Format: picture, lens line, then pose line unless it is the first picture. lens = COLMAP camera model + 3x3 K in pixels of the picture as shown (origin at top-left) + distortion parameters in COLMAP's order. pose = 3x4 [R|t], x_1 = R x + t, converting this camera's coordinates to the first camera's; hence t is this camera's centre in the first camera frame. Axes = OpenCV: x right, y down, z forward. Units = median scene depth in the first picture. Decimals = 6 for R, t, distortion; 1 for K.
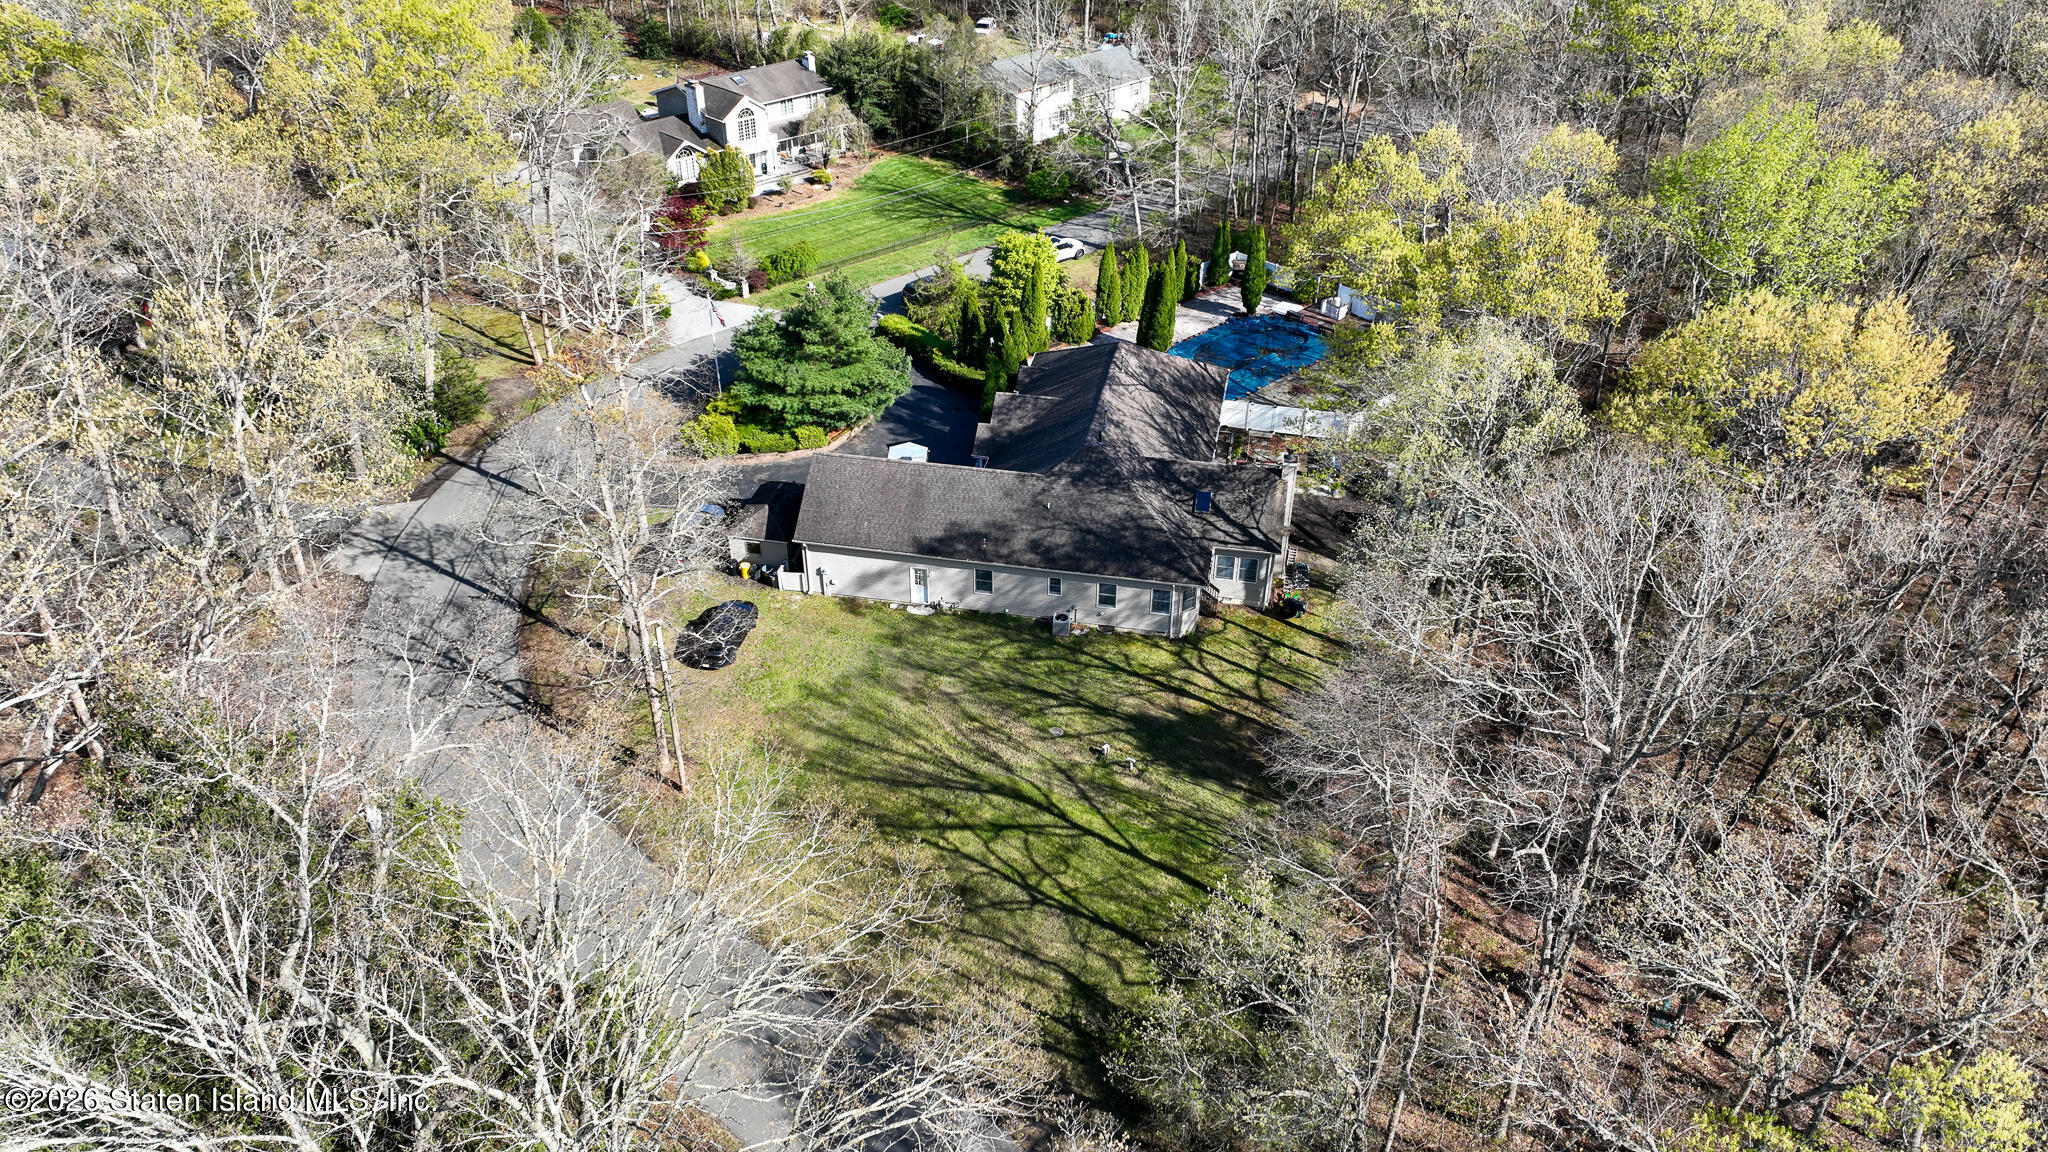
lens RADIAL K [[1436.9, 0, 1033.9], [0, 1436.9, 577.0], [0, 0, 1]] dist [0.003848, 0.011040]
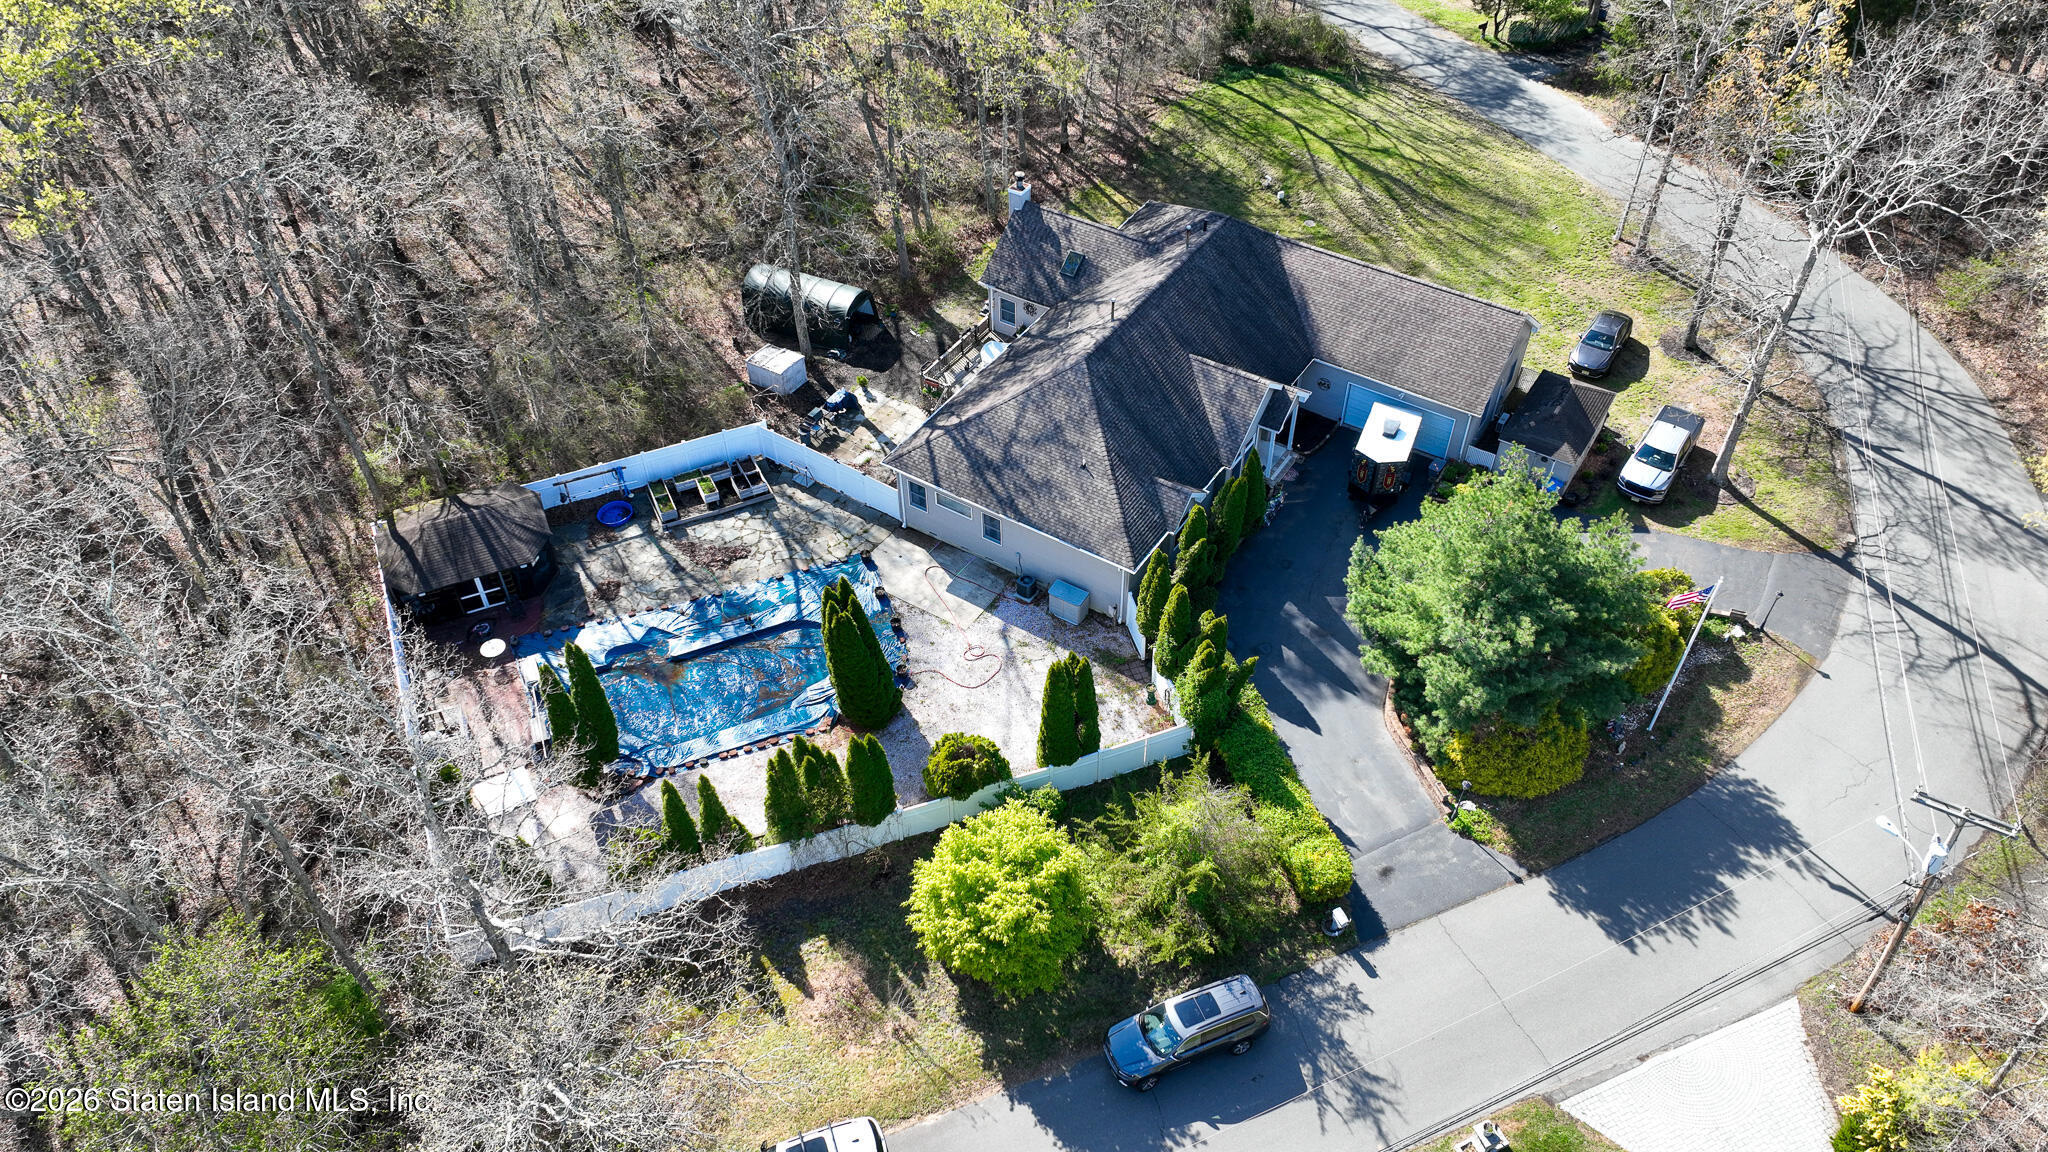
lens RADIAL K [[1436.9, 0, 1015.9], [0, 1436.9, 577.1], [0, 0, 1]] dist [0.003848, 0.011040]
pose [[-0.924156, -0.271133, 0.269114, -0.161106], [0.210701, 0.225847, 0.951104, -1.016710], [-0.318654, 0.935671, -0.151590, 1.512837]]
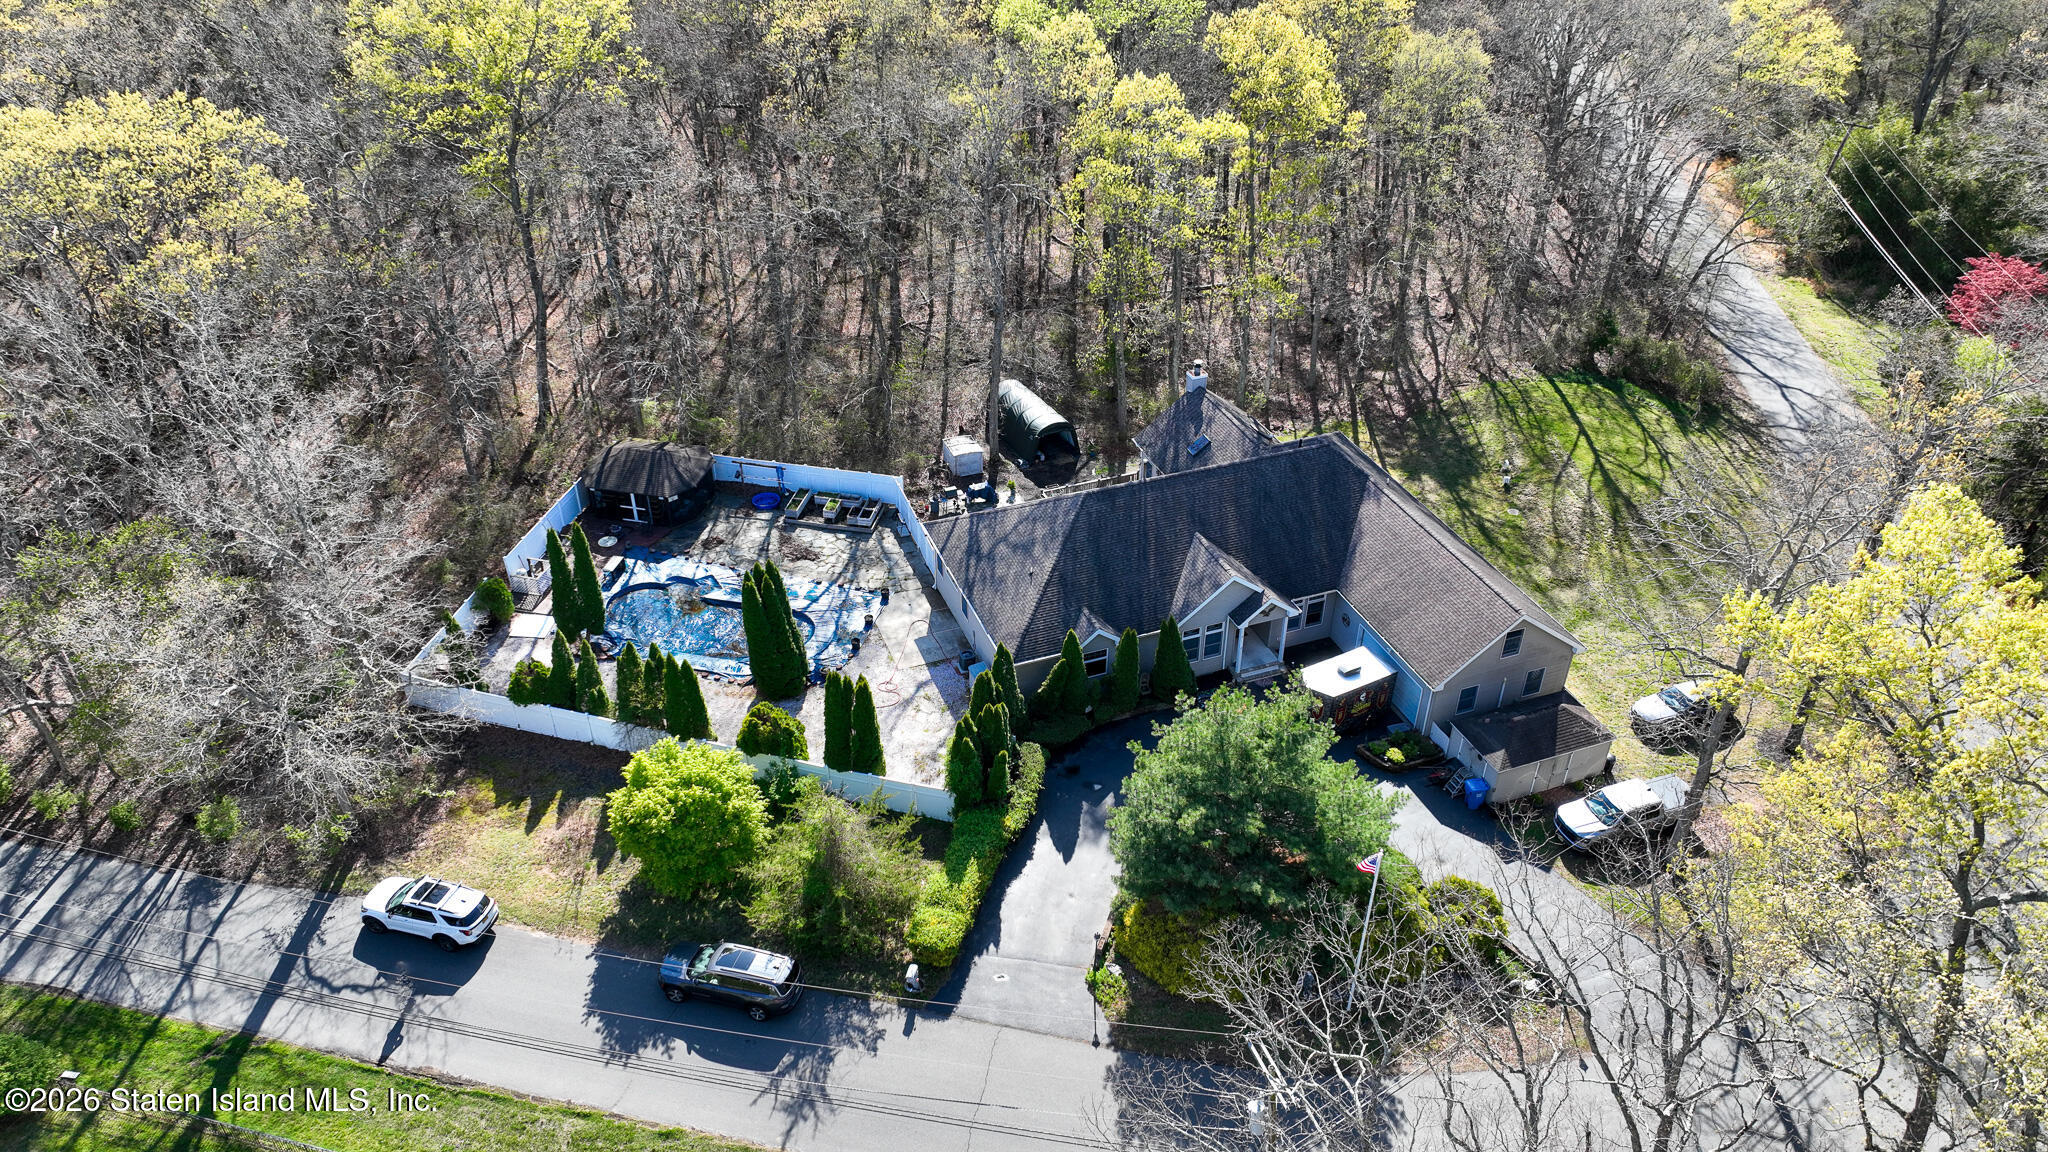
lens RADIAL K [[1436.9, 0, 1020.9], [0, 1436.9, 576.7], [0, 0, 1]] dist [0.003848, 0.011040]
pose [[-0.520913, -0.499981, 0.691859, -0.621225], [0.465339, 0.513156, 0.721201, -0.911969], [-0.715618, 0.697632, -0.034649, 1.347693]]
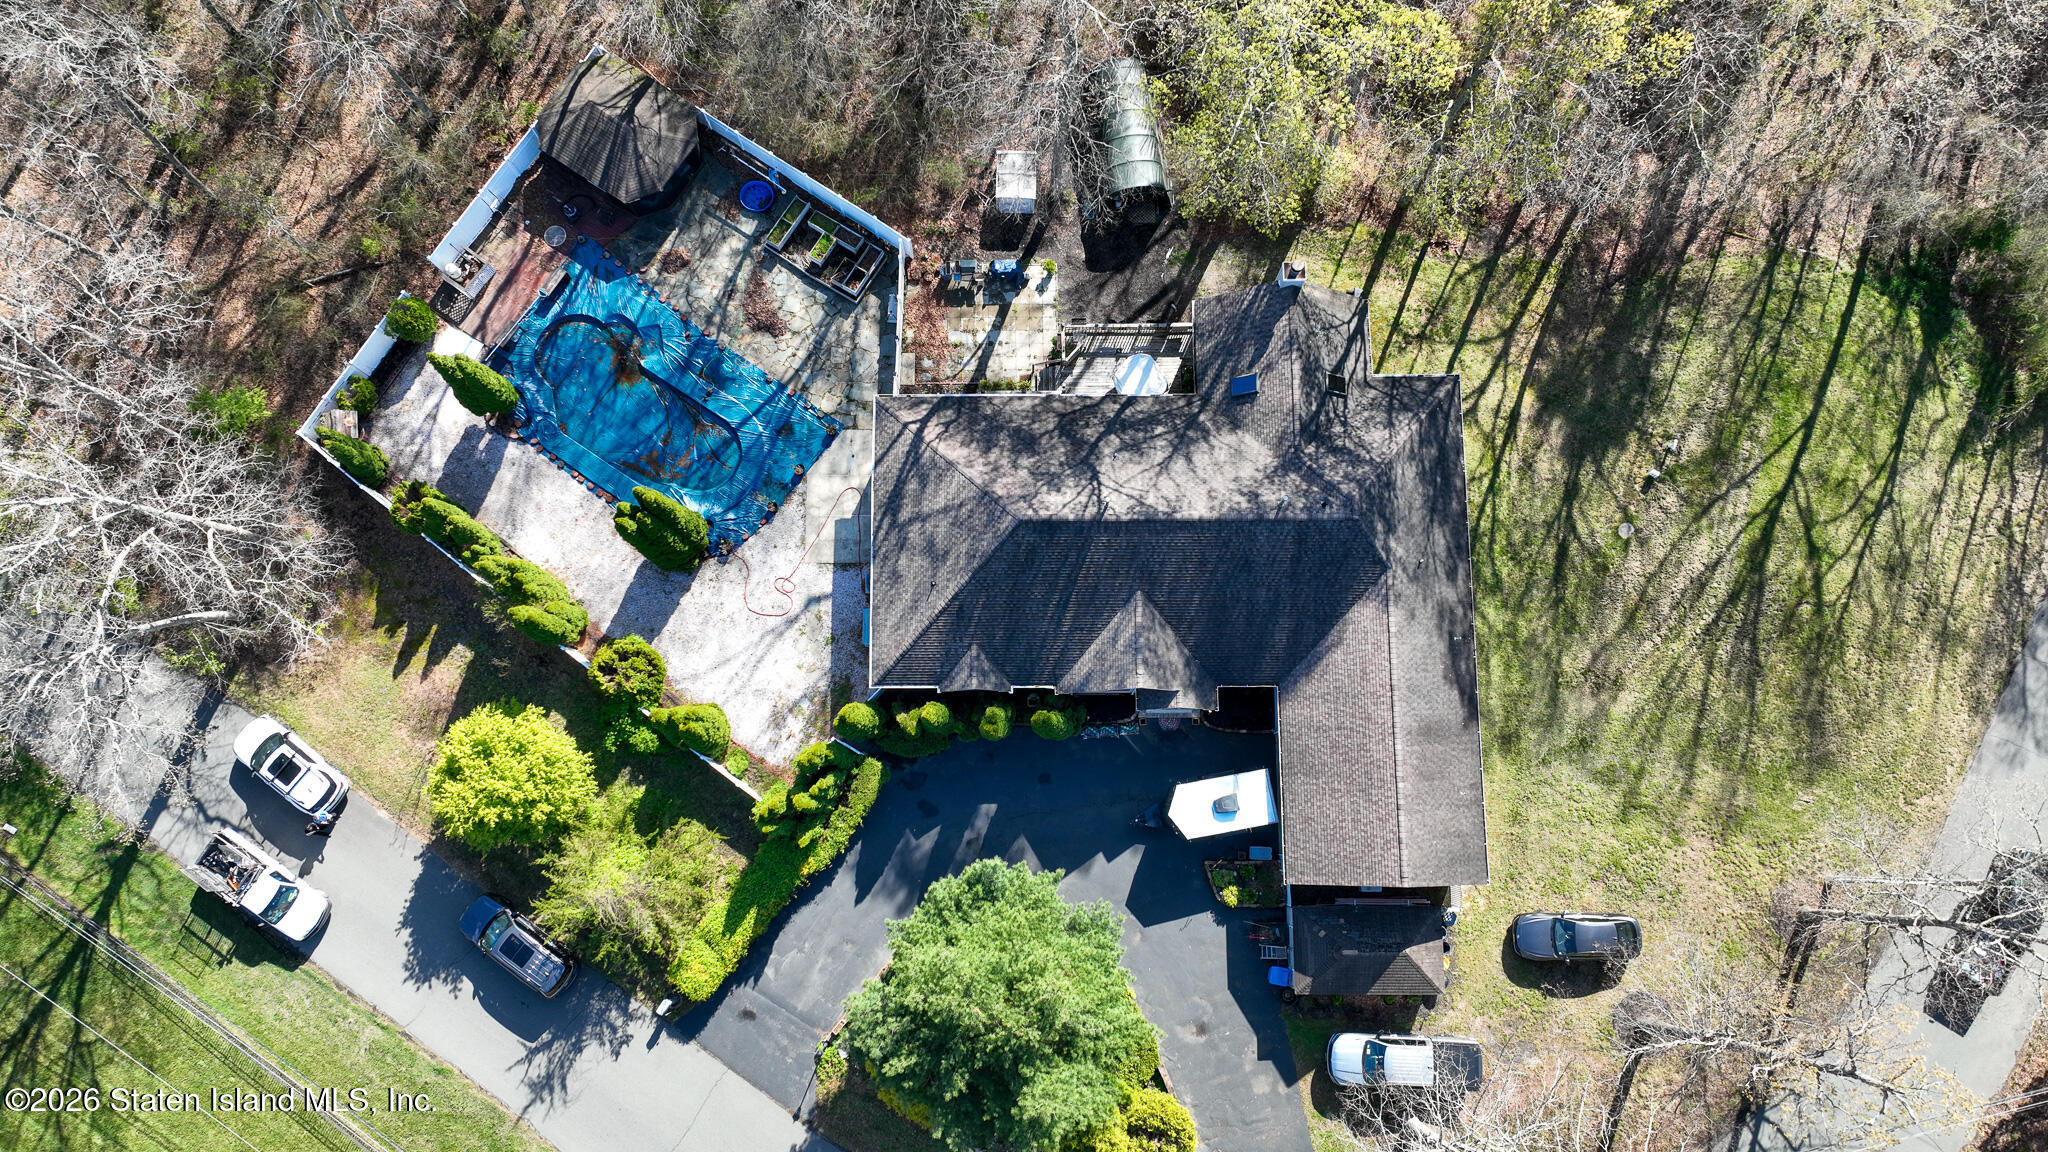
lens RADIAL K [[1436.9, 0, 1018.4], [0, 1436.9, 577.3], [0, 0, 1]] dist [0.003848, 0.011040]
pose [[-0.185801, -0.969170, 0.161822, -0.092329], [0.540292, 0.036787, 0.840673, -0.896232], [-0.820708, 0.243629, 0.516800, 0.823972]]
